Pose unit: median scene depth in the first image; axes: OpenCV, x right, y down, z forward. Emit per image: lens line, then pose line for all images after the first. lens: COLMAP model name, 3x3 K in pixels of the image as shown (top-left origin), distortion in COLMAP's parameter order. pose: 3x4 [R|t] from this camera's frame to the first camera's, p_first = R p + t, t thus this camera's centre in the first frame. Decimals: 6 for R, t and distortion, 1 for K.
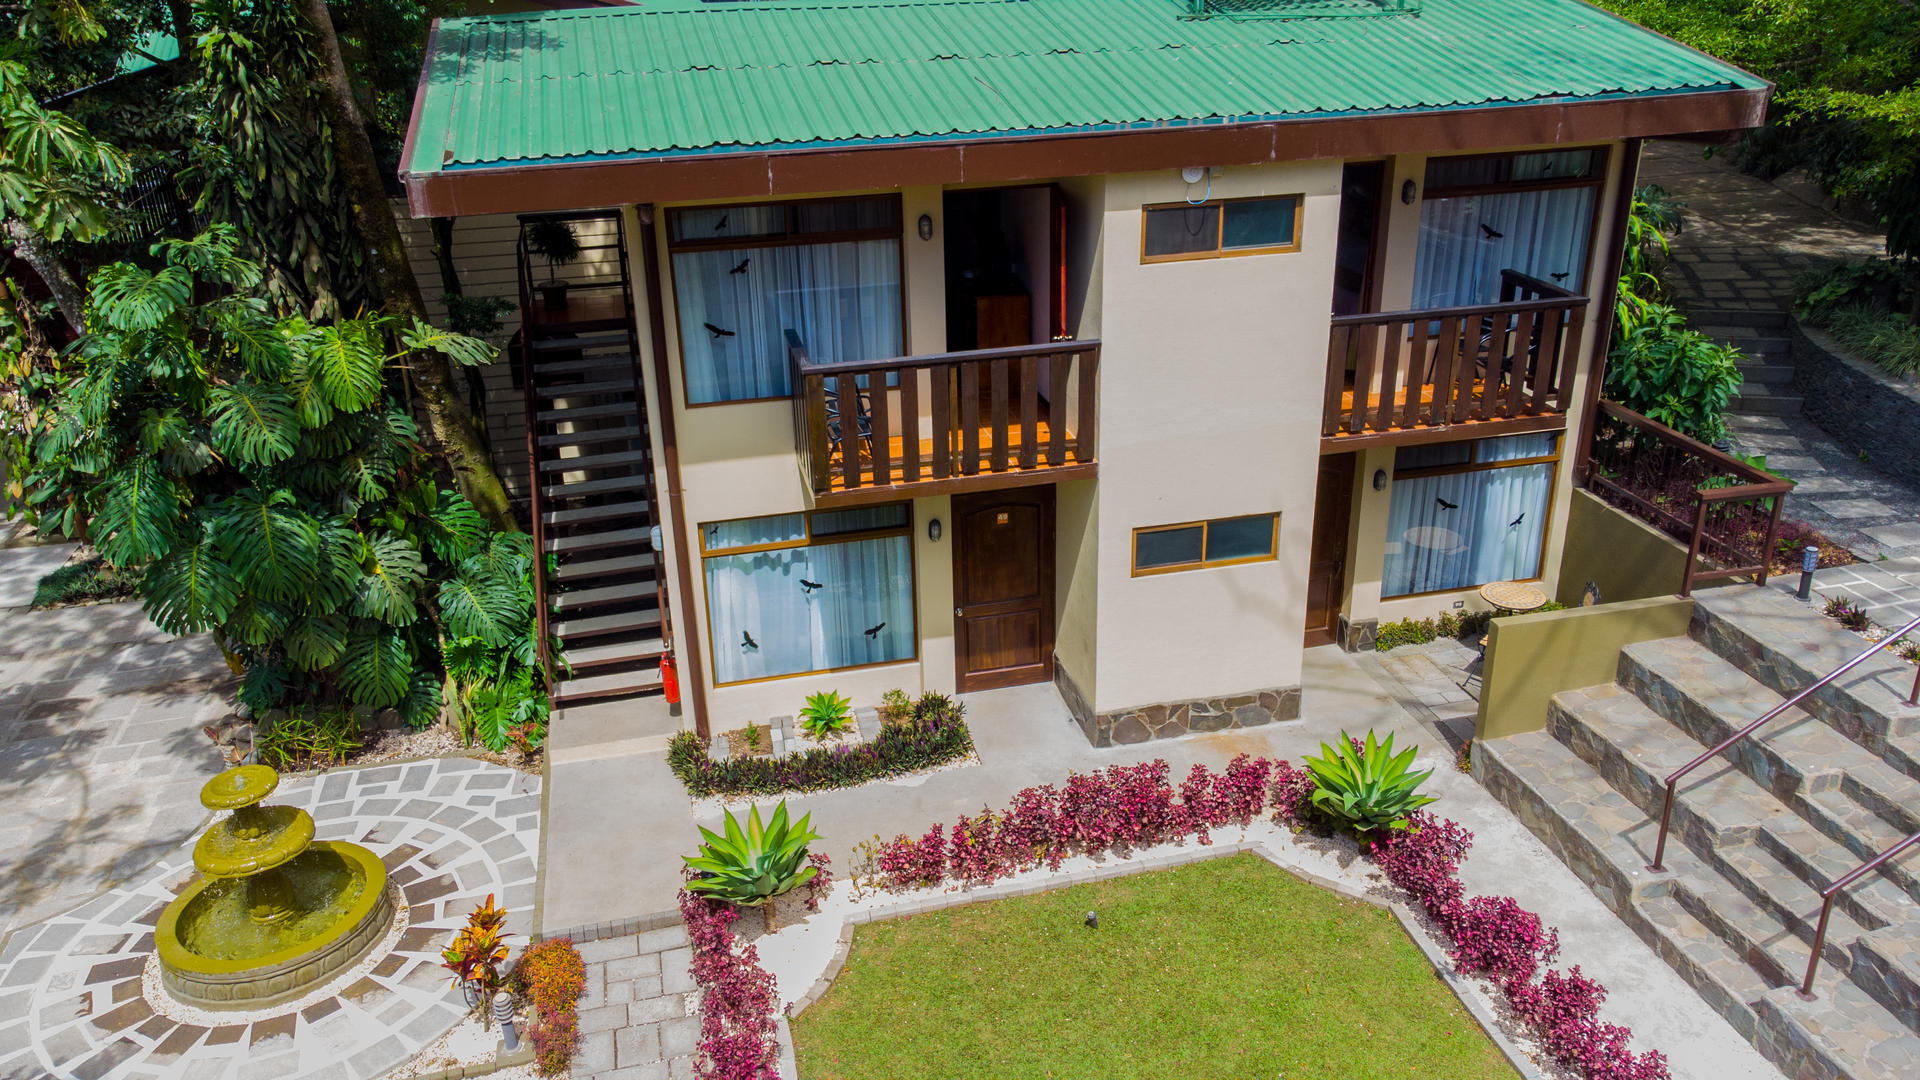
lens RADIAL K [[1448.4, 0, 960.0], [0, 1448.4, 540.0], [0, 0, 1]] dist [0.049608, 0.001867]
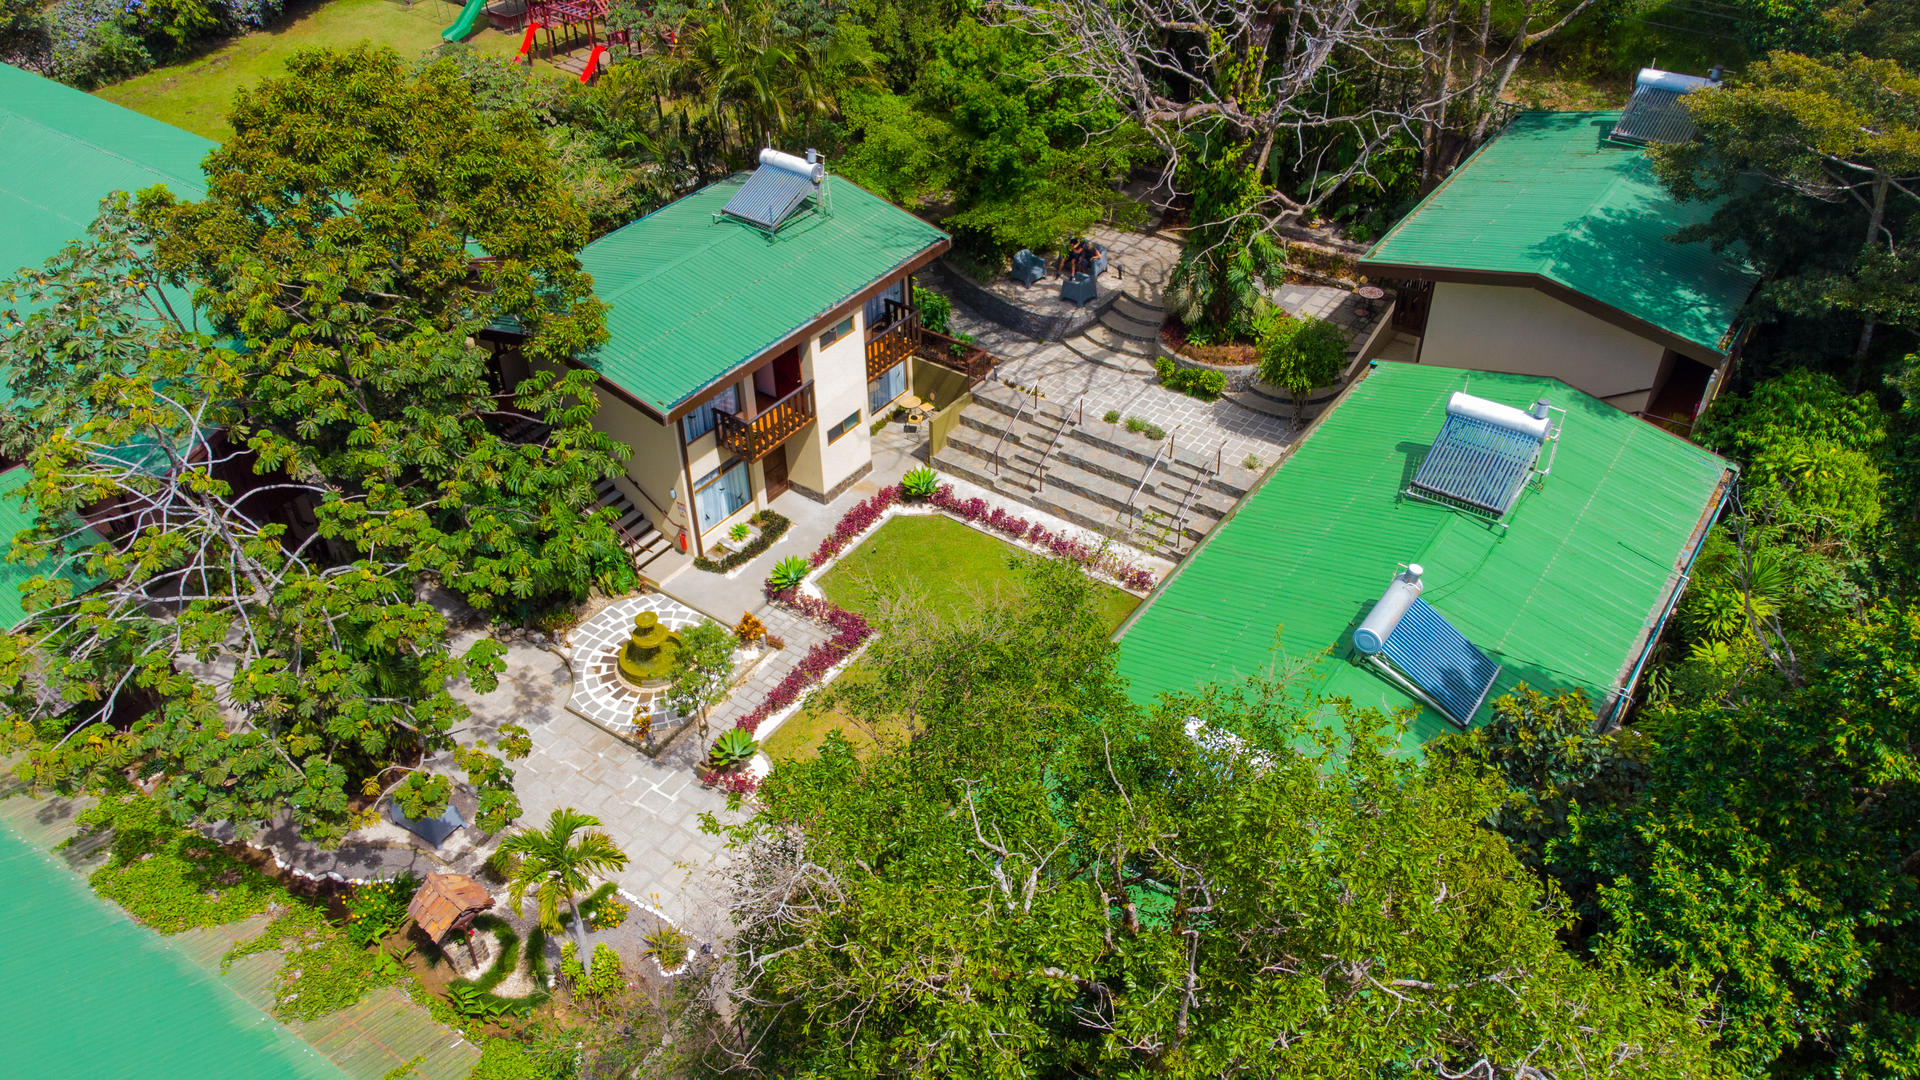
lens RADIAL K [[1448.4, 0, 960.0], [0, 1448.4, 540.0], [0, 0, 1]] dist [0.049608, 0.001867]
pose [[0.762053, -0.387961, 0.518423, -1.399583], [0.262105, 0.916929, 0.300902, -0.674862], [-0.592095, -0.093422, 0.800435, -1.689720]]
